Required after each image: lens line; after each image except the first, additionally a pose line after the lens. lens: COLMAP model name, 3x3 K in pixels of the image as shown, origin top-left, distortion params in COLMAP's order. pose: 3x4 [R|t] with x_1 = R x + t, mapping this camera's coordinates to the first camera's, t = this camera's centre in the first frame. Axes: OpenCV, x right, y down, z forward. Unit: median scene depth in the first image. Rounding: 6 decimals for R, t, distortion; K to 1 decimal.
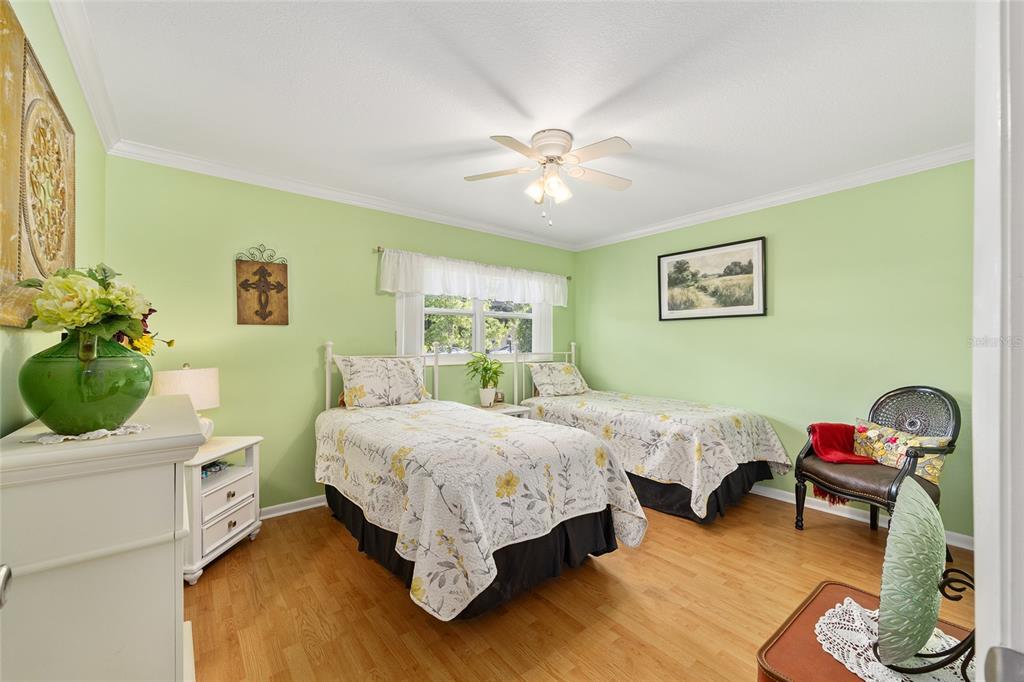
lens RADIAL K [[412.5, 0, 511.9], [0, 412.5, 342.4], [0, 0, 1]] dist [-0.005480, 0.002003]
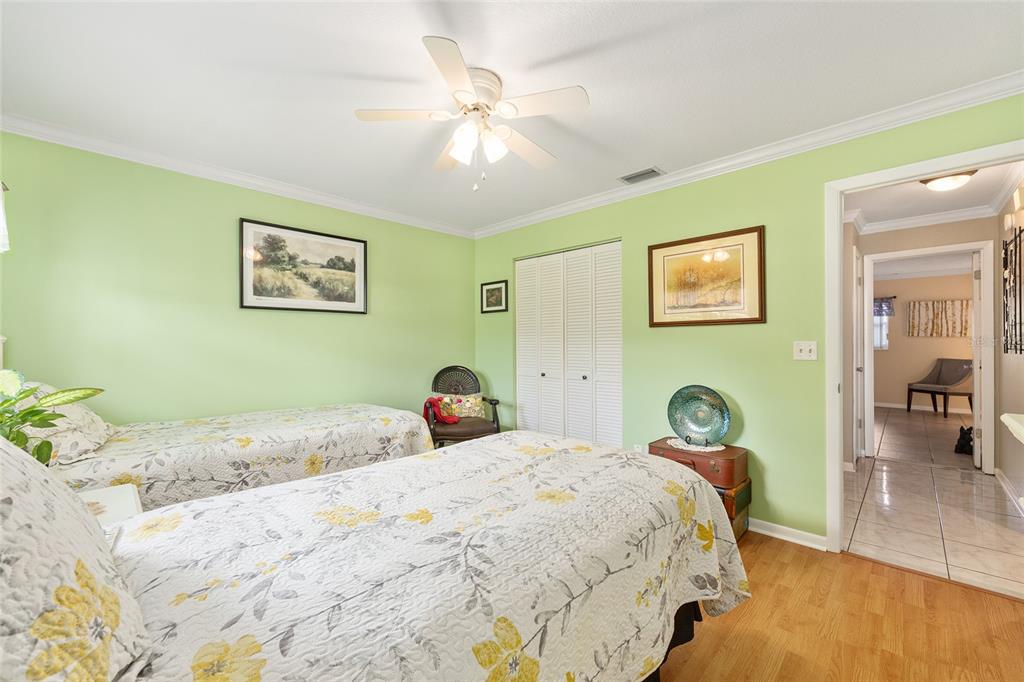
lens RADIAL K [[412.5, 0, 513.7], [0, 412.5, 340.8], [0, 0, 1]] dist [-0.005480, 0.002003]
pose [[-0.123063, -0.000355, 0.992399, -0.458092], [-0.005467, 0.999985, -0.000320, 0.003599], [-0.992384, -0.005464, -0.123063, 0.667357]]
